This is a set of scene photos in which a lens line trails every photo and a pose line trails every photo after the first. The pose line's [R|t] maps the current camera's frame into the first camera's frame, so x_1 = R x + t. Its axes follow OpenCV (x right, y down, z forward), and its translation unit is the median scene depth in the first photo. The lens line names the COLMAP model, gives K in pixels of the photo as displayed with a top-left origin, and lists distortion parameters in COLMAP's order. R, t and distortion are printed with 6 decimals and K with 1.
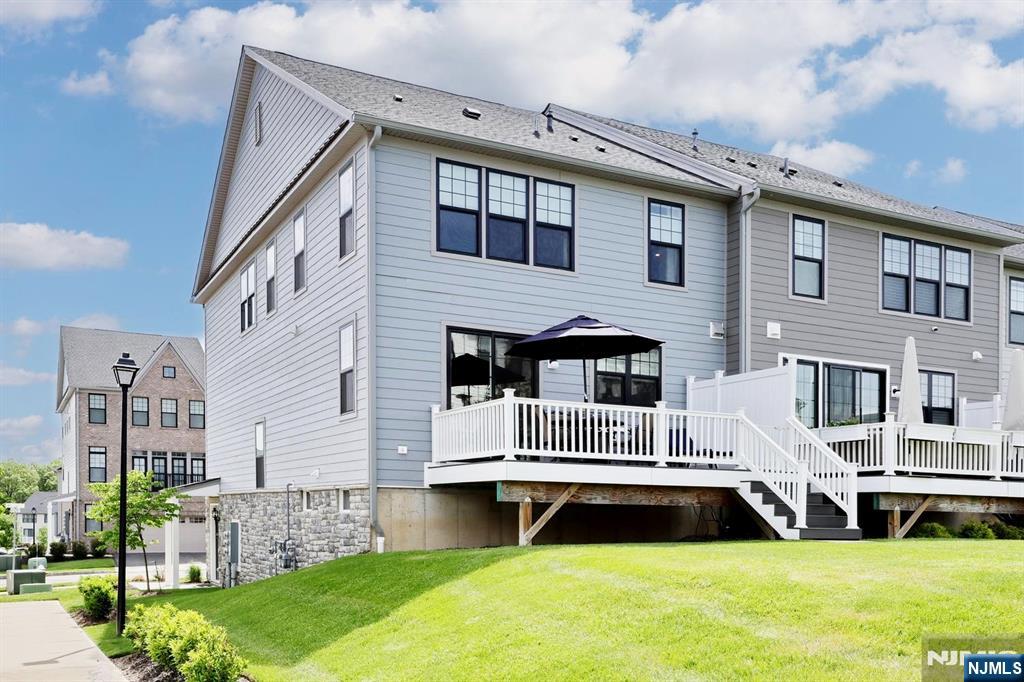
lens RADIAL K [[971.0, 0, 512.0], [0, 971.0, 341.0], [0, 0, 1]] dist [0.007594, 0.019757]
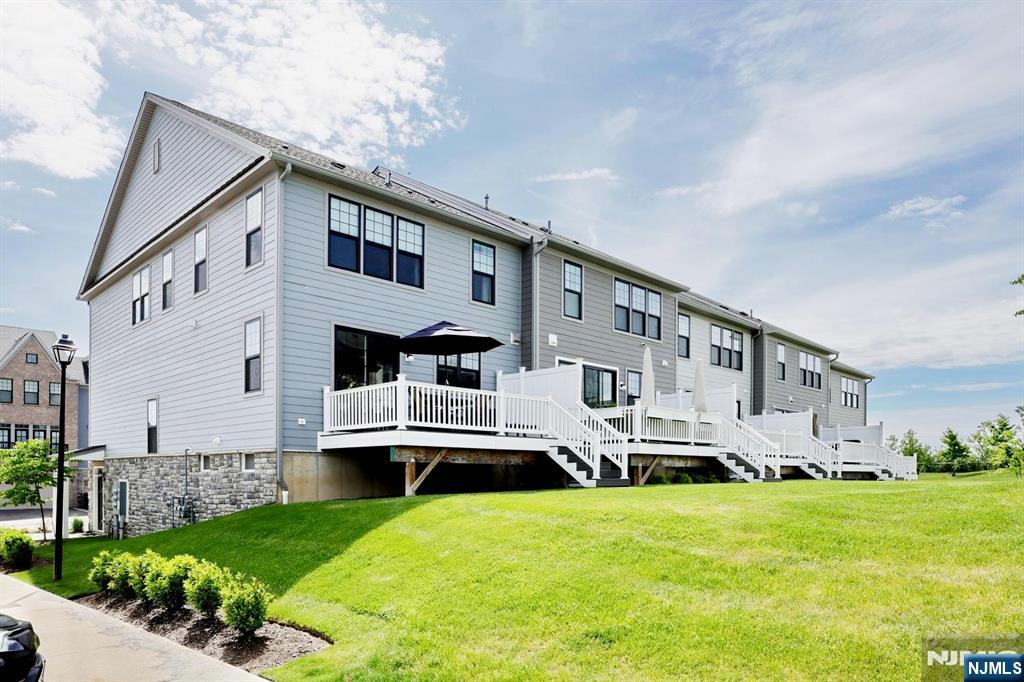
lens RADIAL K [[692.5, 0, 447.8], [0, 692.5, 343.5], [0, 0, 1]] dist [-0.066678, 0.073140]
pose [[0.960870, 0.039503, 0.274169, -0.167246], [-0.035790, 0.999187, -0.018534, 0.019829], [-0.274679, 0.007996, 0.961503, 0.085672]]
